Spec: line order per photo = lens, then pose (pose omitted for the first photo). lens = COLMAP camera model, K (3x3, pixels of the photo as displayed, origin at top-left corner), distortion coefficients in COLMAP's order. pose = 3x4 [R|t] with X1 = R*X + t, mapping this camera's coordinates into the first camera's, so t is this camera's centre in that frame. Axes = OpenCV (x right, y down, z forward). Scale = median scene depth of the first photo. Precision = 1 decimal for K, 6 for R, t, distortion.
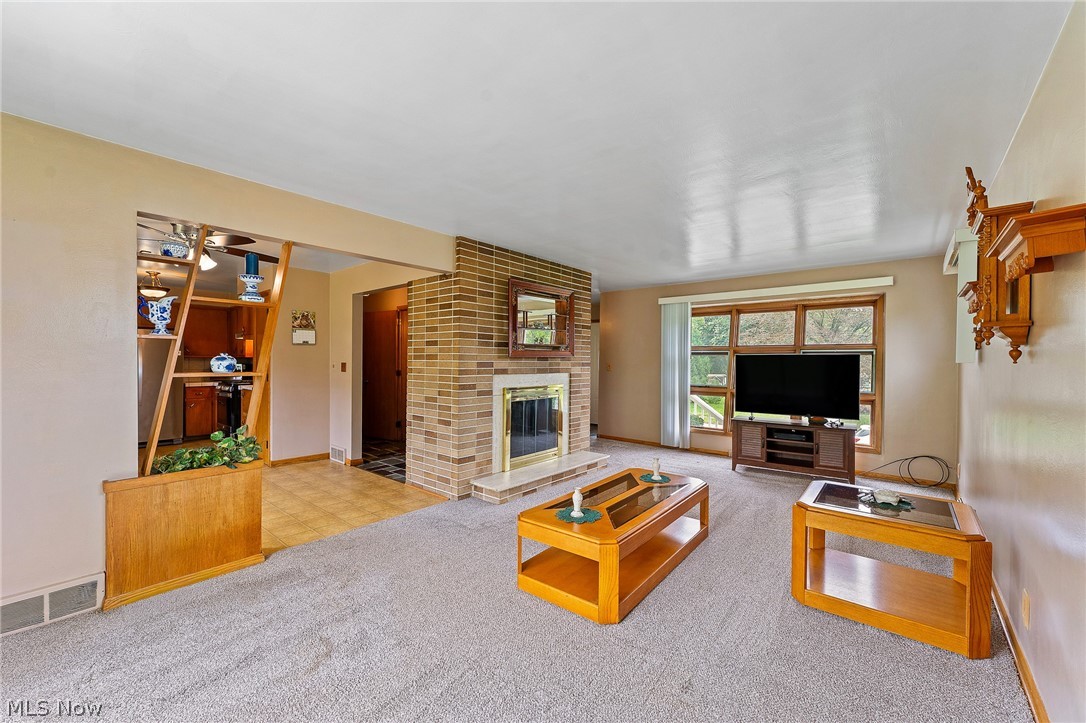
lens RADIAL K [[431.3, 0, 547.3], [0, 431.3, 361.6], [0, 0, 1]] dist [-0.001877, -0.000328]
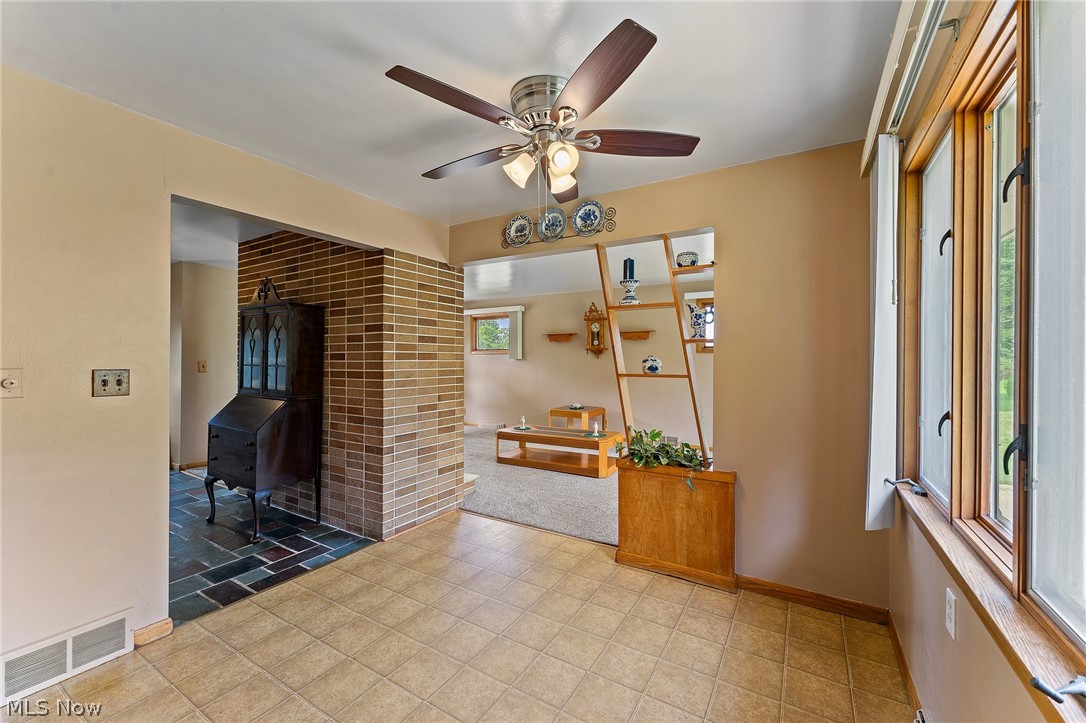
lens RADIAL K [[431.3, 0, 547.3], [0, 431.3, 361.6], [0, 0, 1]] dist [-0.001877, -0.000328]
pose [[-0.156057, -0.012161, 0.987673, -1.105811], [0.000079, 0.999924, 0.012324, -0.010649], [-0.987748, 0.002001, -0.156044, 0.894883]]
